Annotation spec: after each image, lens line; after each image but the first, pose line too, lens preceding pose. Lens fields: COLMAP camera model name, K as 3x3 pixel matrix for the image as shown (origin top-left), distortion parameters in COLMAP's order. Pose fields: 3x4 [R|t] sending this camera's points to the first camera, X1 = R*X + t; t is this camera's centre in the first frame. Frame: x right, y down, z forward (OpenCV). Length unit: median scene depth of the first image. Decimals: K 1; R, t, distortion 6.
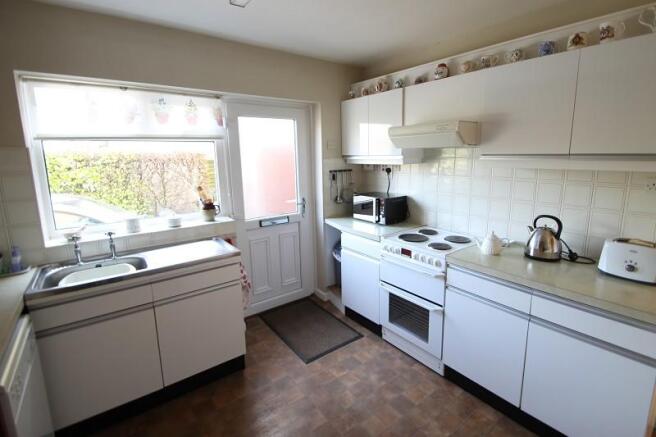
lens RADIAL K [[316.1, 0, 328.0], [0, 316.1, 218.5], [0, 0, 1]] dist [0.000911, -0.000069]
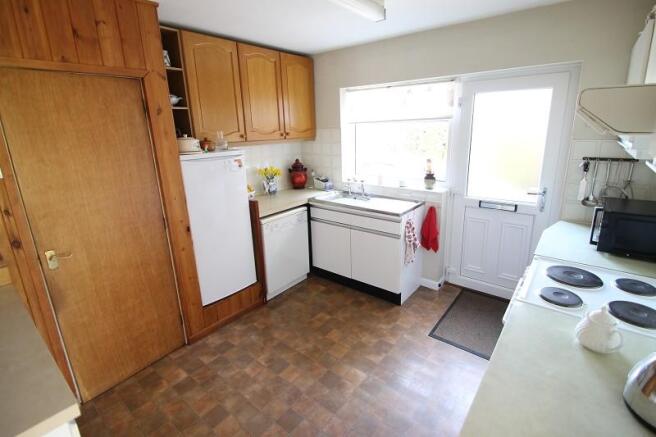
lens RADIAL K [[298.4, 0, 328.0], [0, 298.4, 218.5], [0, 0, 1]] dist [0.000704, 0.000215]
pose [[0.236506, 0.295062, -0.925745, 0.631864], [-0.169641, 0.950681, 0.259670, -0.116480], [0.956706, 0.095630, 0.274896, 0.333854]]
